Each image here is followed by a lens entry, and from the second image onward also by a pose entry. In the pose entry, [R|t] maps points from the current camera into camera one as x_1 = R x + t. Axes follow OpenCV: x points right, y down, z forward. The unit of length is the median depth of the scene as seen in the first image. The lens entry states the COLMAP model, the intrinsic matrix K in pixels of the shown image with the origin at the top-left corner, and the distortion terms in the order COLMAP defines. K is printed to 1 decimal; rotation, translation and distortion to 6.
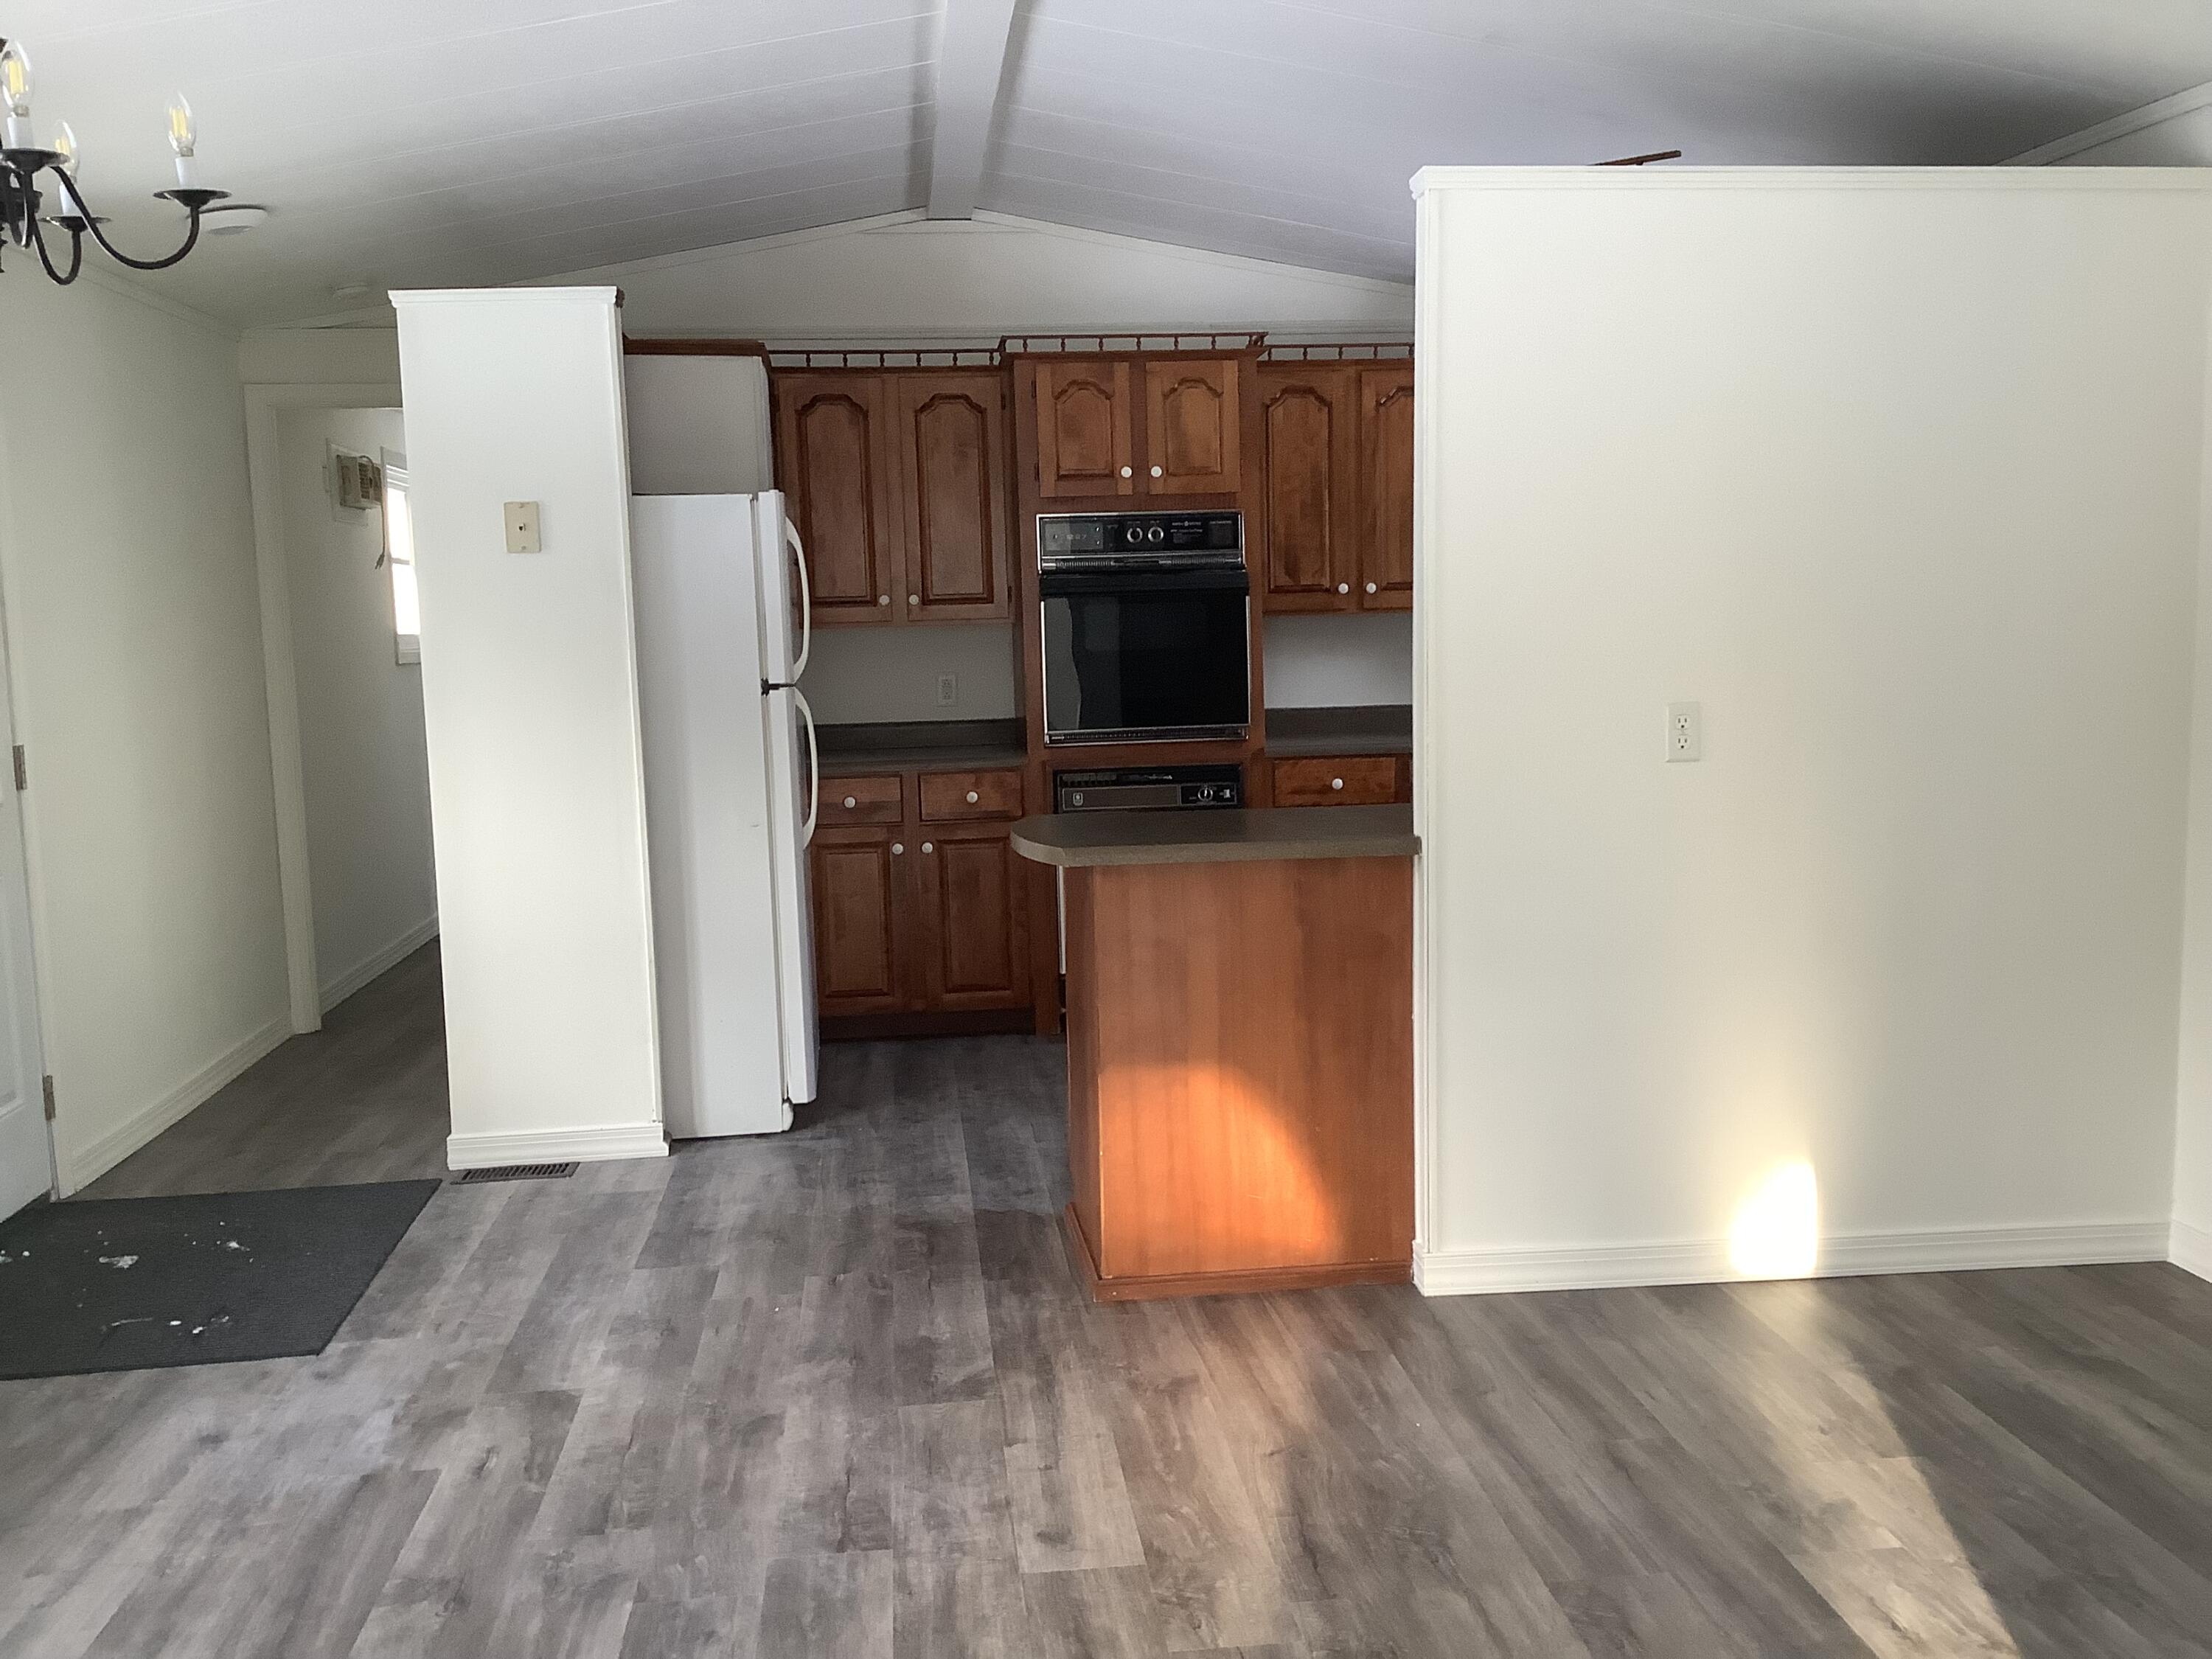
lens RADIAL K [[2010.9, 0, 1105.7], [0, 2010.9, 831.9], [0, 0, 1]] dist [0.052204, 0.000000]
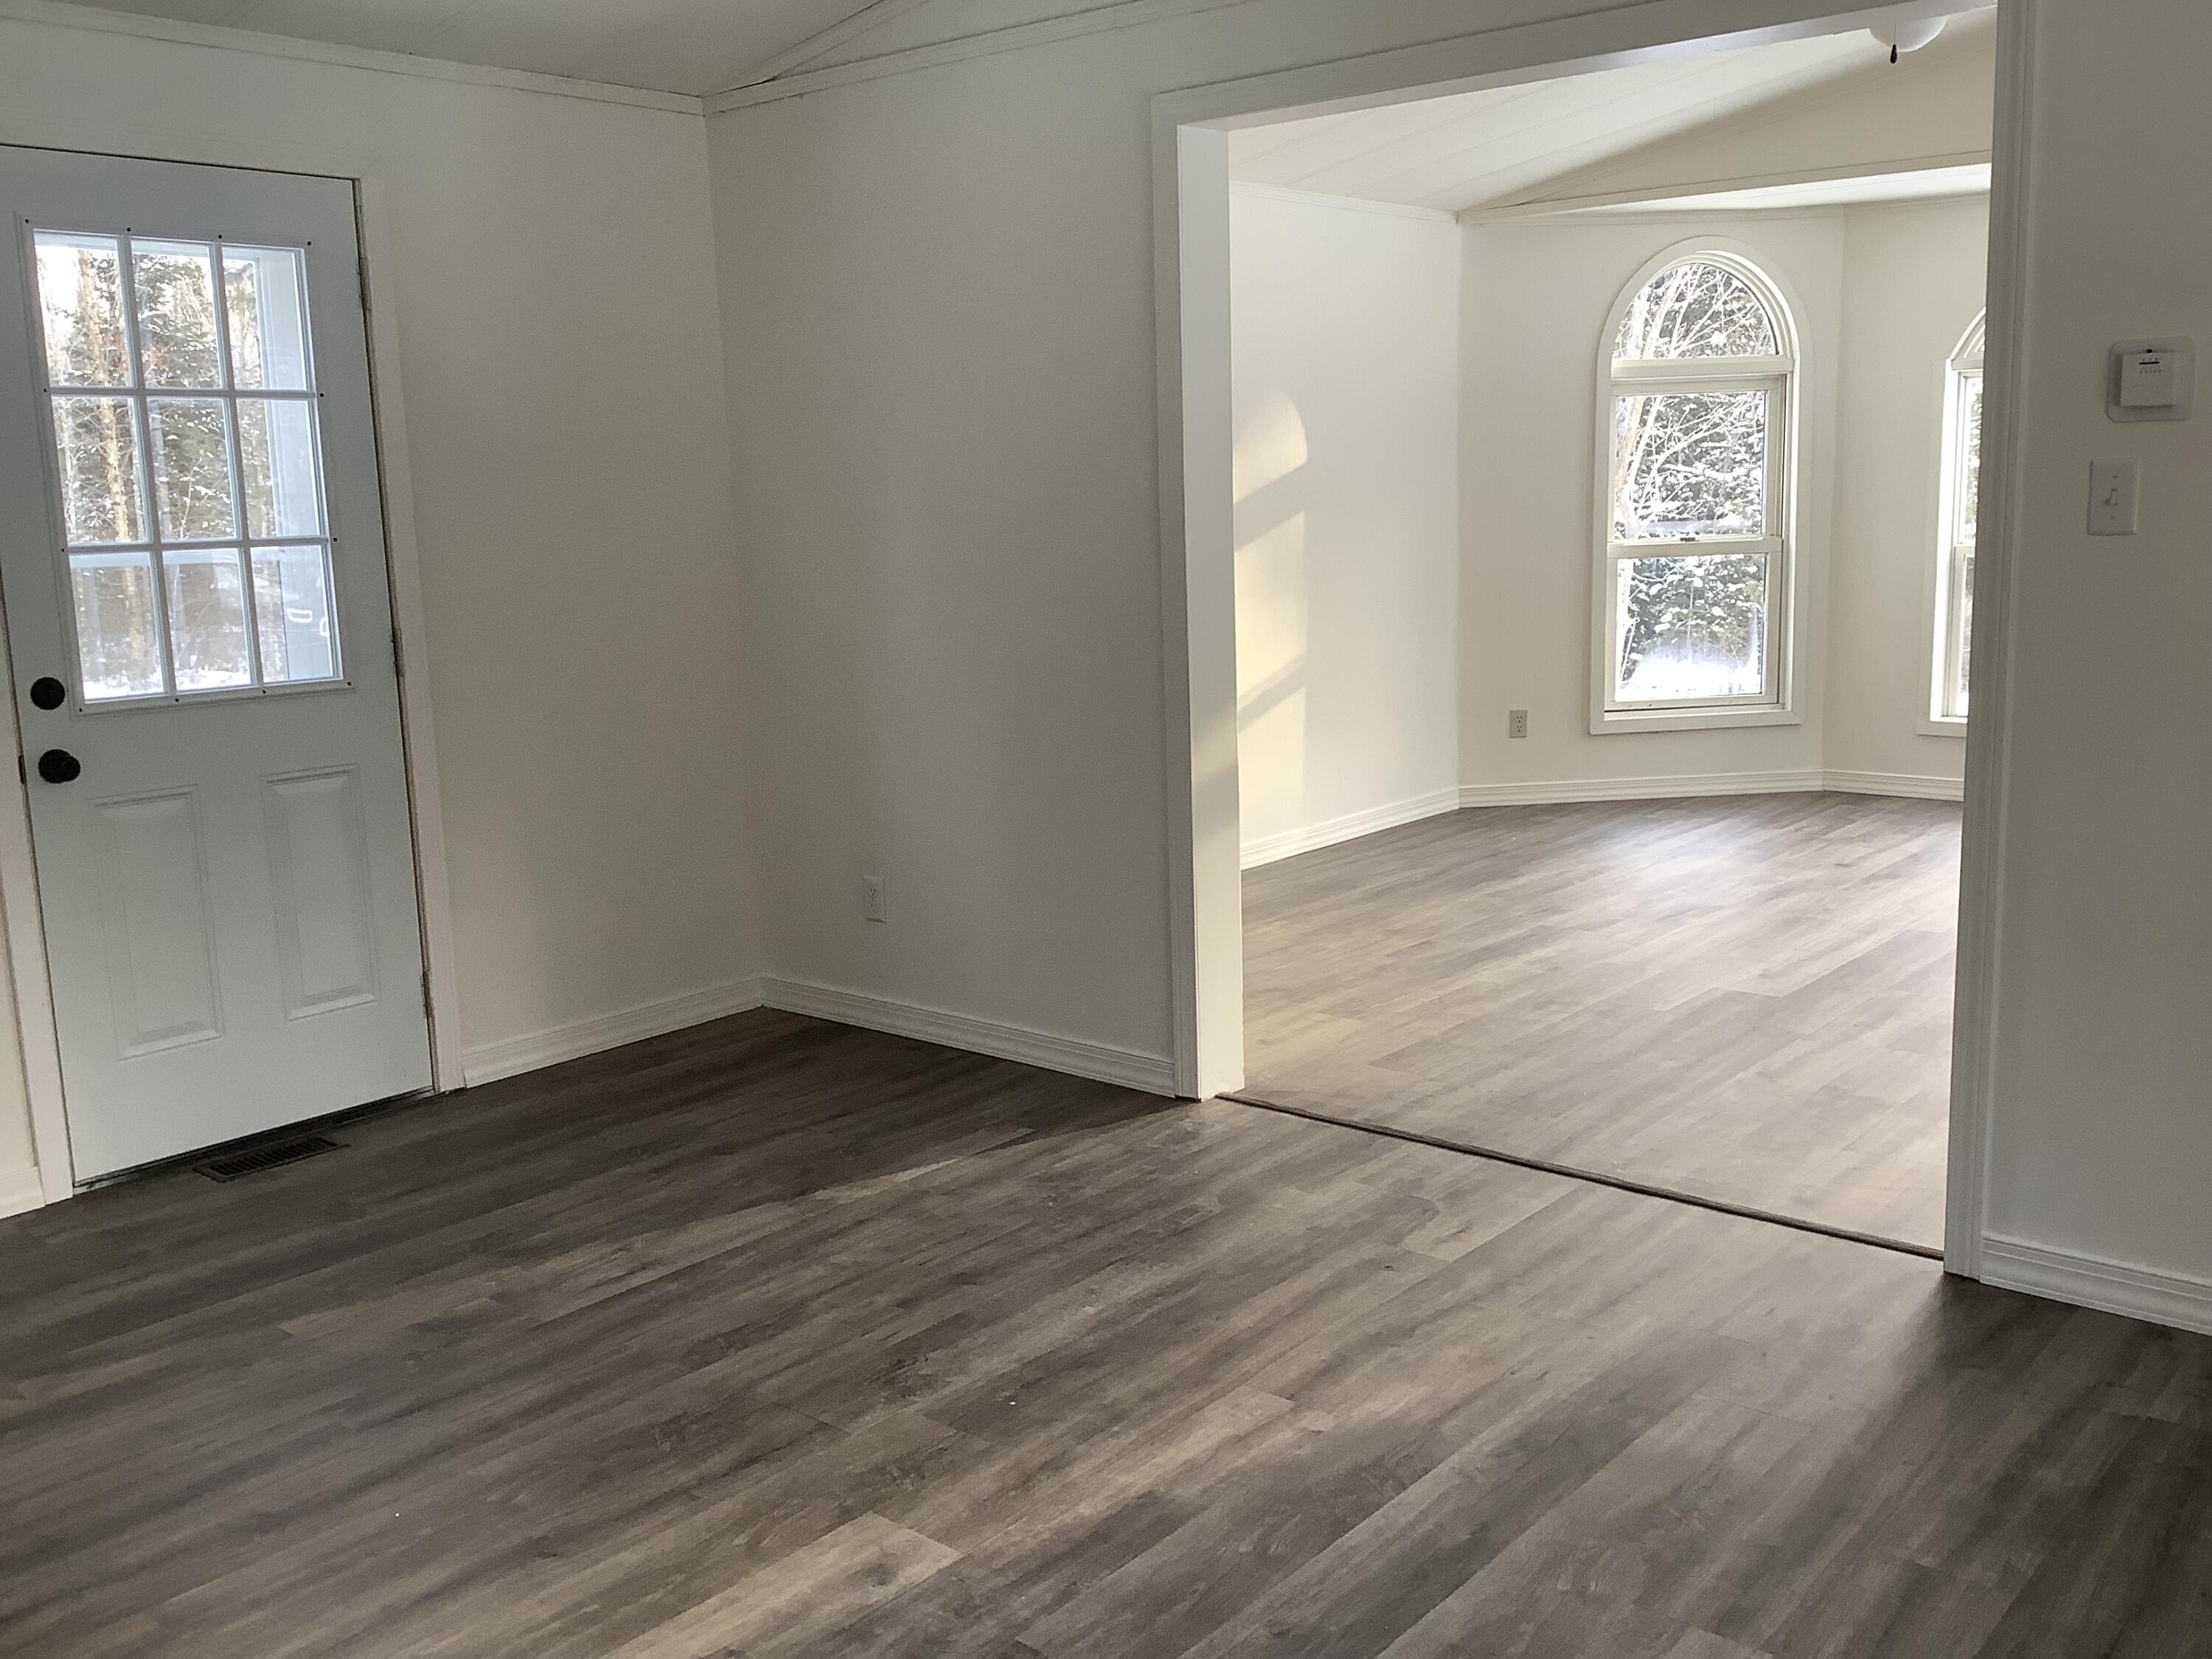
lens RADIAL K [[2010.9, 0, 1106.0], [0, 2010.9, 825.9], [0, 0, 1]] dist [0.052204, 0.000000]
pose [[-0.694380, -0.078459, 0.715319, -0.704382], [0.124122, 0.966081, 0.226452, -0.147018], [-0.708823, 0.246031, -0.661089, 1.462115]]
